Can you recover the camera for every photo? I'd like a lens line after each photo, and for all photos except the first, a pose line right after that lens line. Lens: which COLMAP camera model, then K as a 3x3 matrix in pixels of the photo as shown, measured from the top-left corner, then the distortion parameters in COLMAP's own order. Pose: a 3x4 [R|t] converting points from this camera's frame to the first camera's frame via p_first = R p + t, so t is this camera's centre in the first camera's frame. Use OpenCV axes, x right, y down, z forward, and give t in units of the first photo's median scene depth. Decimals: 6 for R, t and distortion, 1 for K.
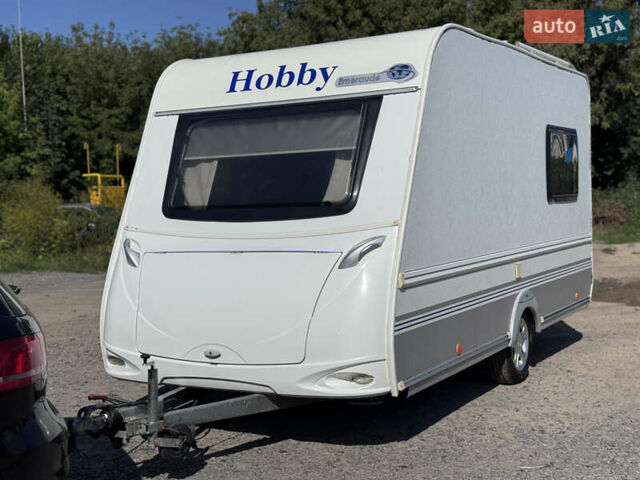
lens RADIAL K [[890.3, 0, 326.6], [0, 890.3, 245.7], [0, 0, 1]] dist [0.095024, -0.071146]
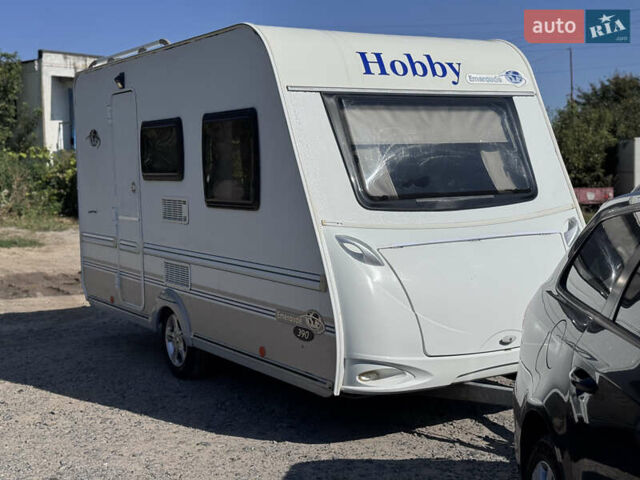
lens RADIAL K [[896.5, 0, 322.7], [0, 896.5, 242.8], [0, 0, 1]] dist [0.113731, -0.164562]
pose [[0.476426, -0.055756, 0.877445, -1.050710], [0.051561, 0.998041, 0.035423, -0.033865], [-0.877701, 0.028365, 0.478368, 0.647850]]
